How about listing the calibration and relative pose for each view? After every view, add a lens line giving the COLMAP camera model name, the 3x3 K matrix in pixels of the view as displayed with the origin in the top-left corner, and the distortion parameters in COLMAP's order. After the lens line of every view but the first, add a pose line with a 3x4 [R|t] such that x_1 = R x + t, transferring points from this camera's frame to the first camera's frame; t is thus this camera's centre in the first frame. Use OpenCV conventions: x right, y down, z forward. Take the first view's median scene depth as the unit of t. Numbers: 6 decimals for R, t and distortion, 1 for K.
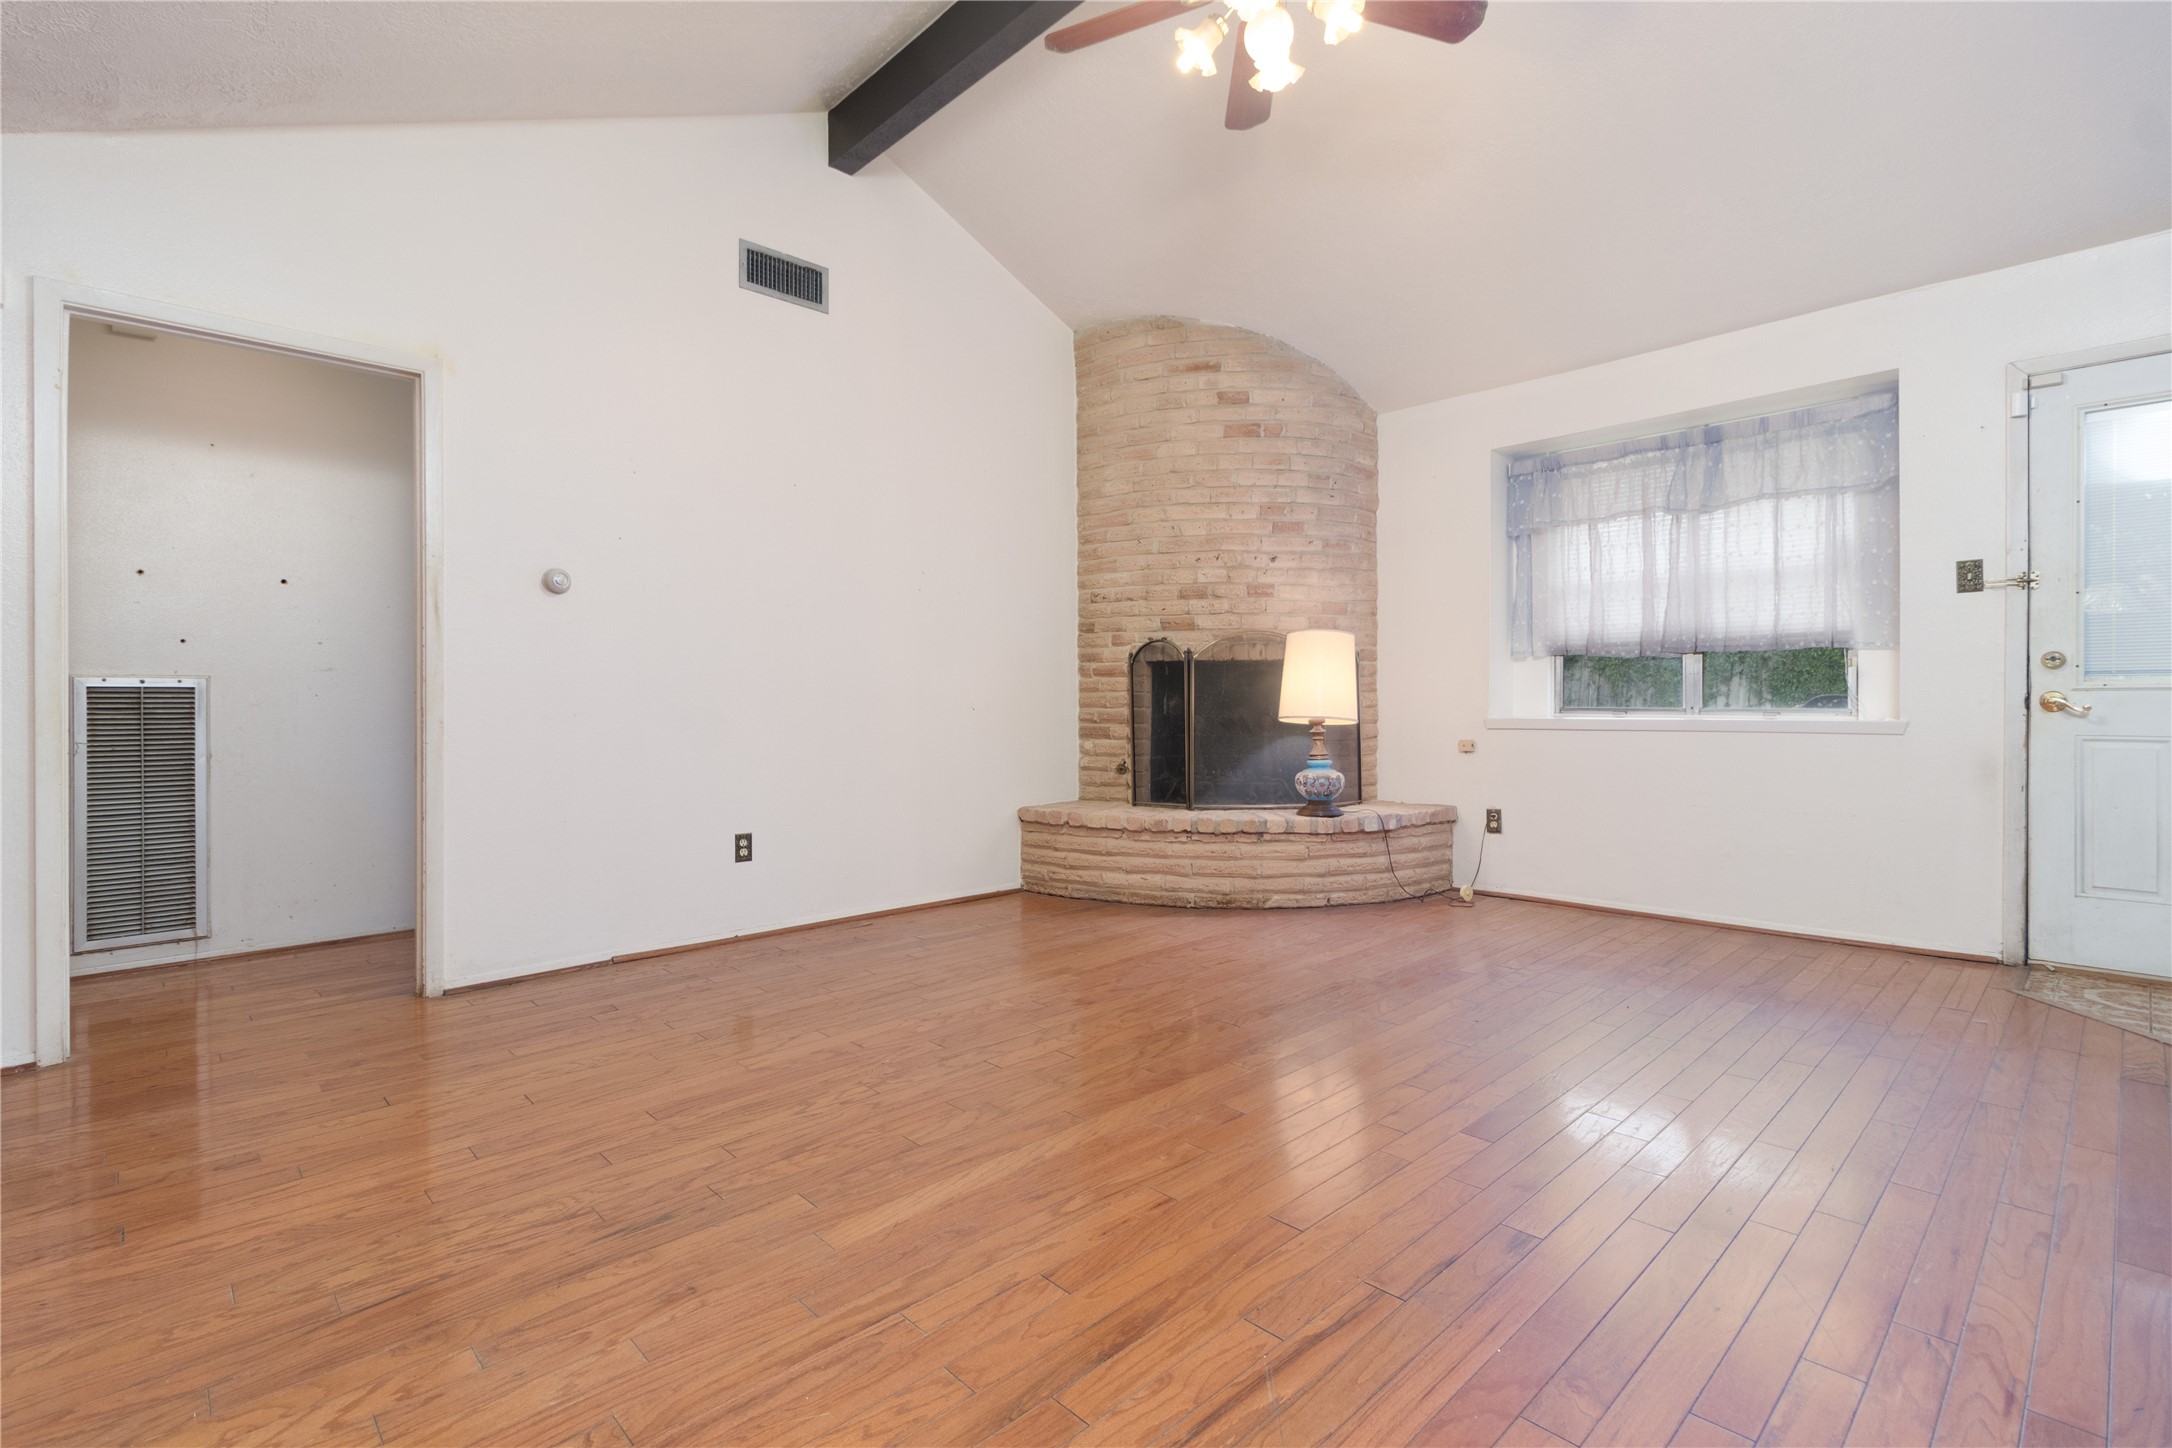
lens RADIAL K [[1004.9, 0, 1073.1], [0, 1004.9, 703.2], [0, 0, 1]] dist [0.003946, 0.000407]
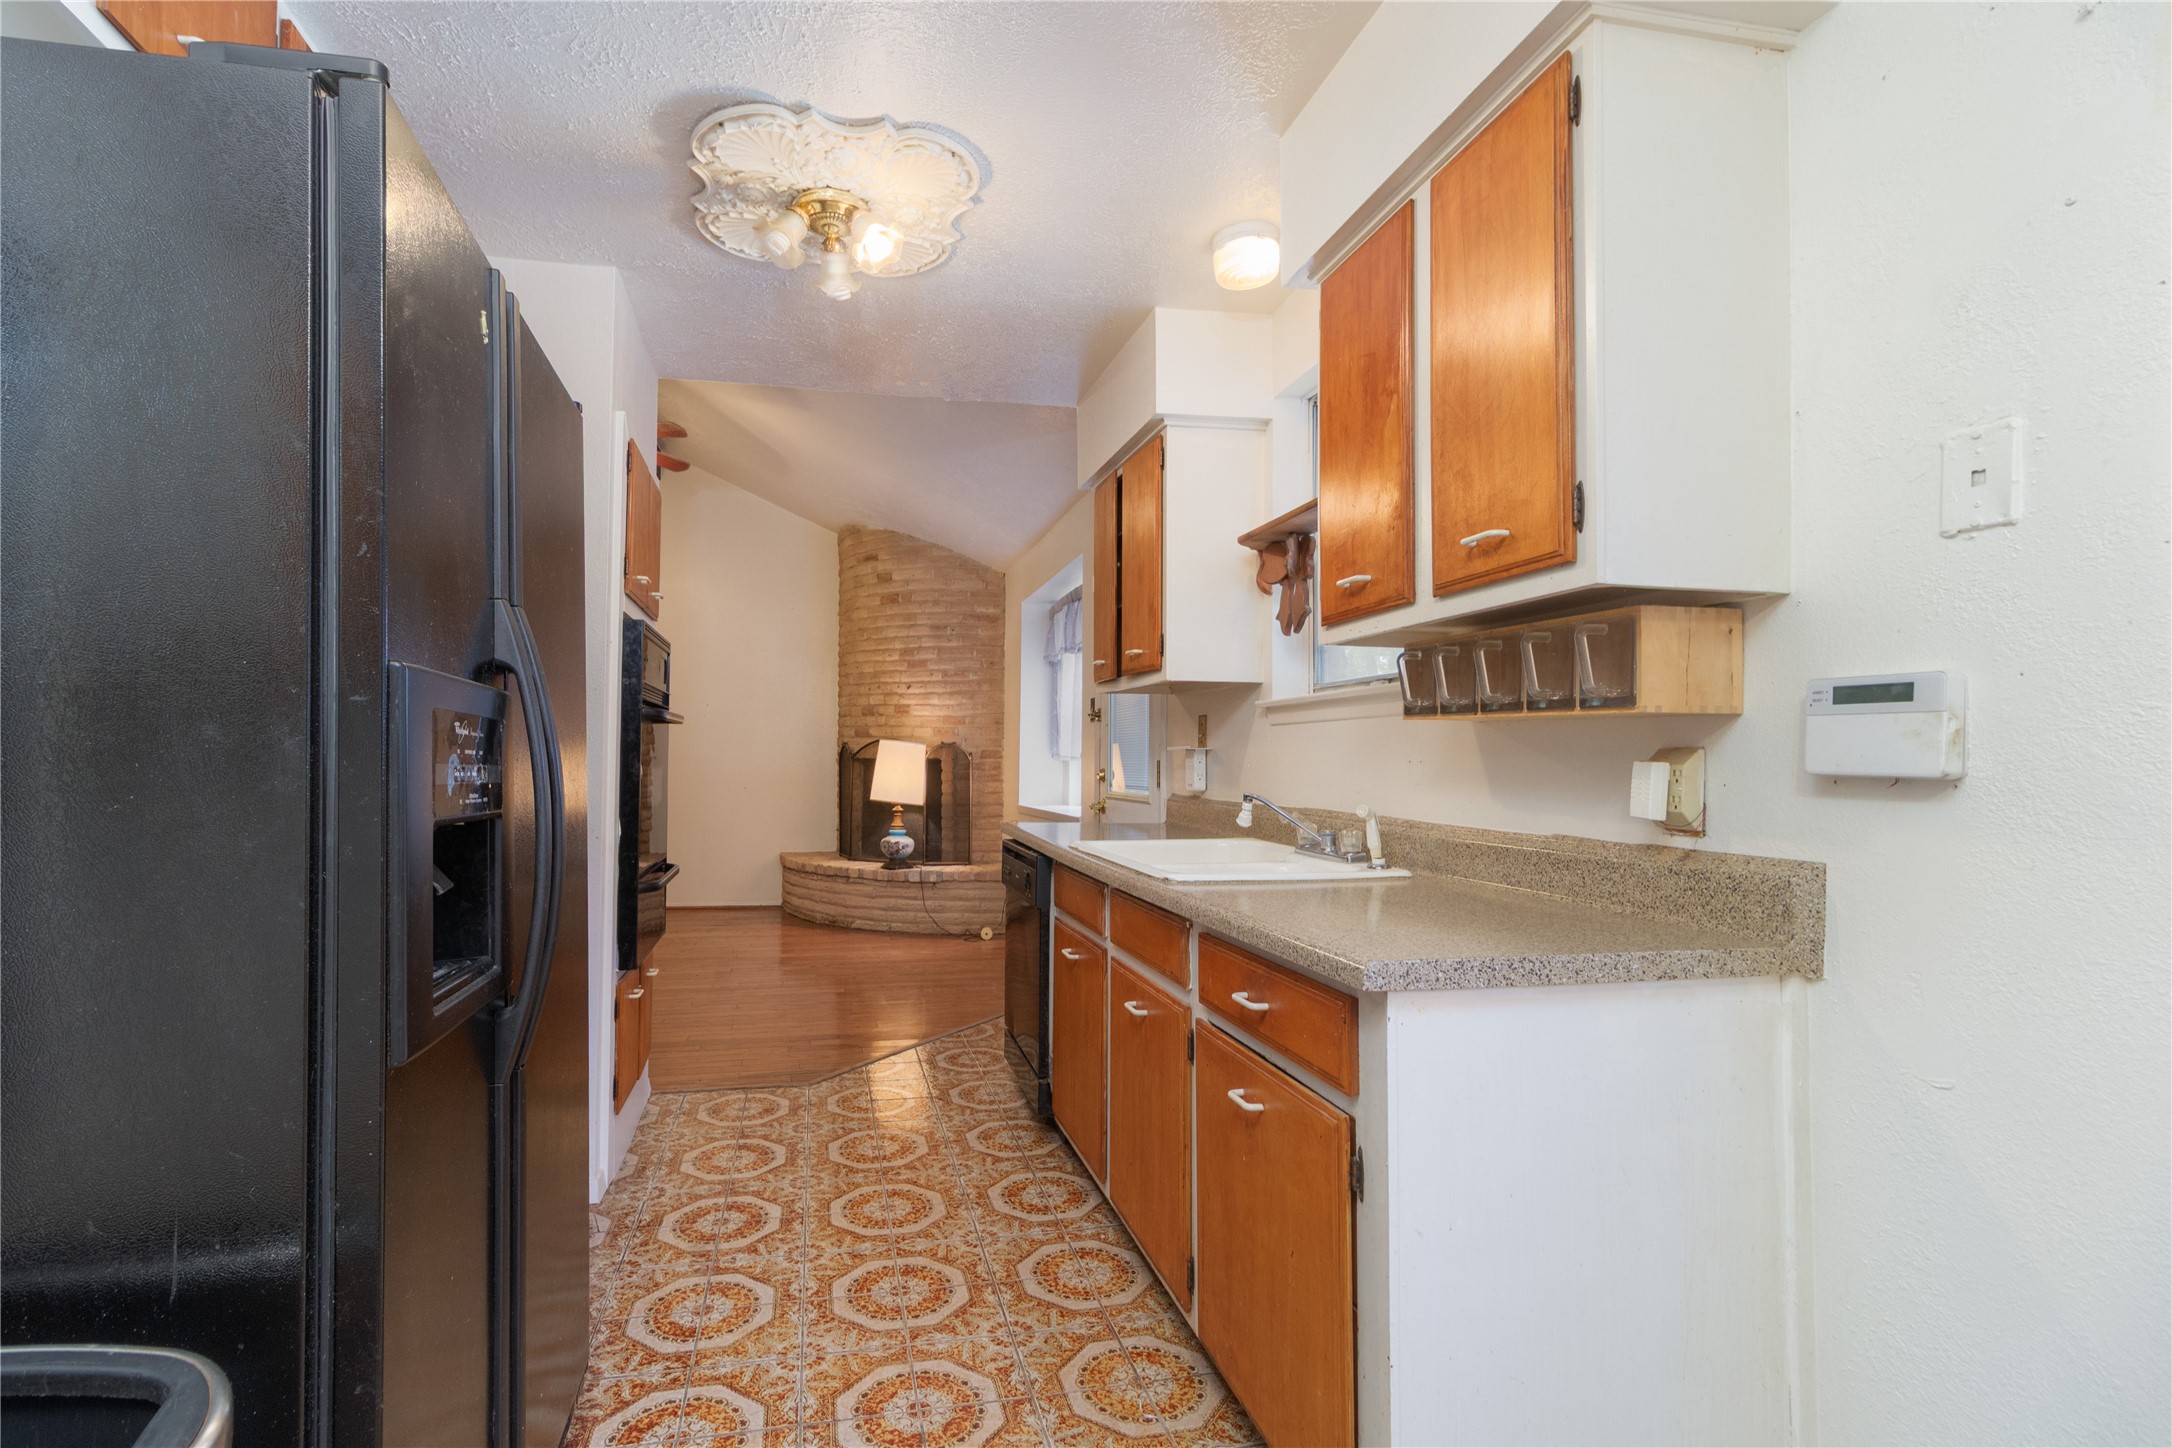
lens RADIAL K [[1001.7, 0, 1024.1], [0, 1001.7, 740.5], [0, 0, 1]] dist [-0.000659, -0.000161]
pose [[0.852515, -0.000617, -0.522702, 1.094699], [-0.010939, 0.999759, -0.019022, -0.043883], [0.522588, 0.021935, 0.852303, -0.122077]]
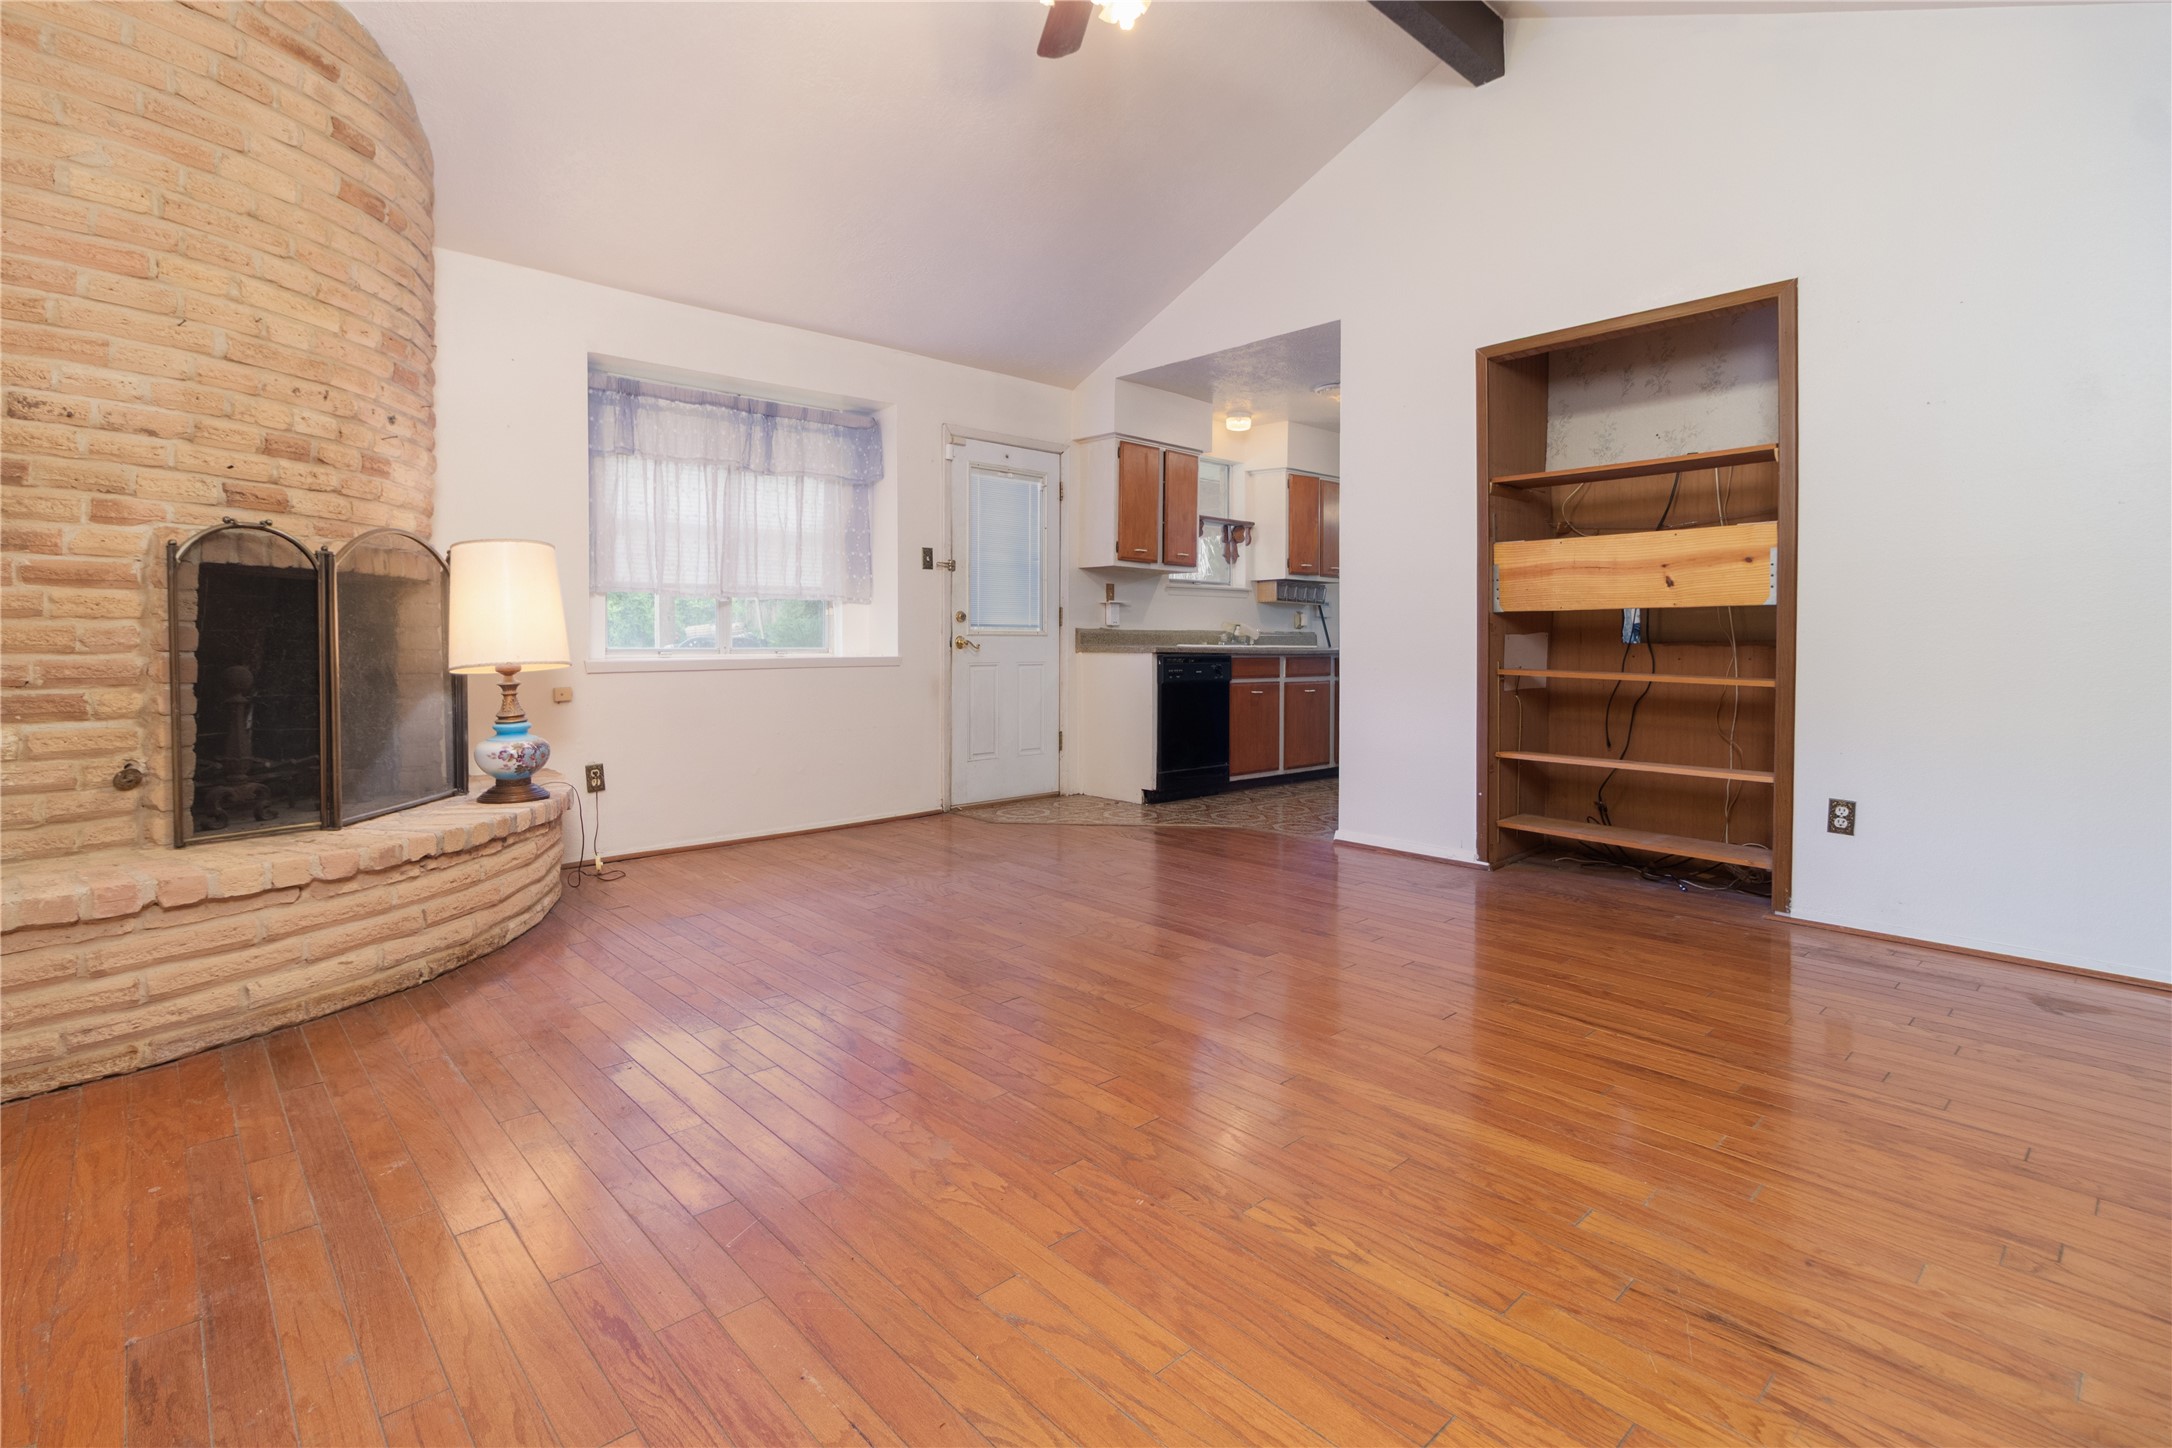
lens RADIAL K [[1012.1, 0, 1072.0], [0, 1012.1, 653.8], [0, 0, 1]] dist [0.002708, -0.000535]
pose [[0.021364, -0.009190, 0.999730, -0.448000], [0.001404, 0.999957, 0.009162, 0.001172], [-0.999771, 0.001208, 0.021376, 0.559449]]
